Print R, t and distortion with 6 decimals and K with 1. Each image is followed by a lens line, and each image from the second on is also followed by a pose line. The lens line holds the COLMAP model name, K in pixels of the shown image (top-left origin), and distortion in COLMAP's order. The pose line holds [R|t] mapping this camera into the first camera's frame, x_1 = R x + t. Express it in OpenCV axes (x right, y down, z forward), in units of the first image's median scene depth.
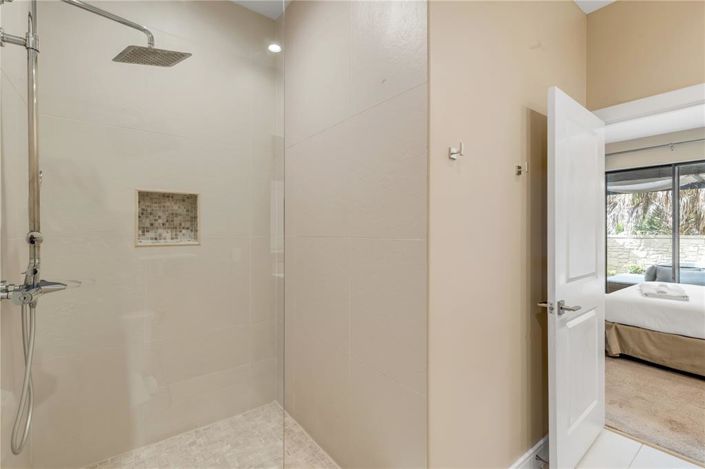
lens RADIAL K [[316.6, 0, 352.5], [0, 316.6, 234.5], [0, 0, 1]] dist [-0.002281, -0.000306]
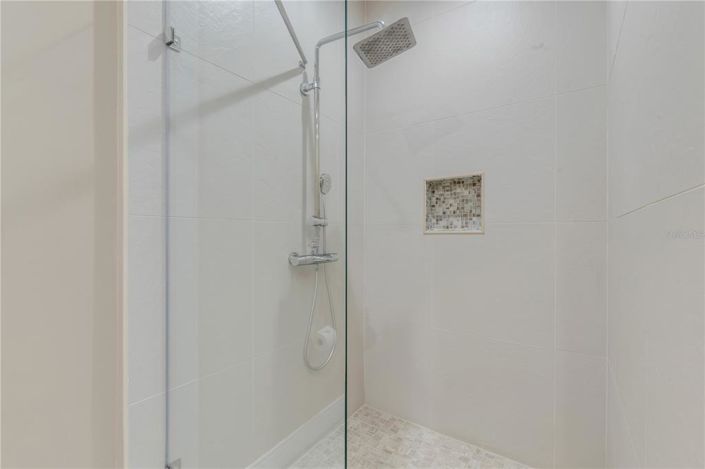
lens RADIAL K [[316.6, 0, 352.5], [0, 316.6, 234.5], [0, 0, 1]] dist [-0.002281, -0.000306]
pose [[0.296397, 0.001815, -0.955063, 0.226197], [-0.000828, 0.999998, 0.001643, 0.034131], [0.955064, 0.000303, 0.296398, 0.420140]]
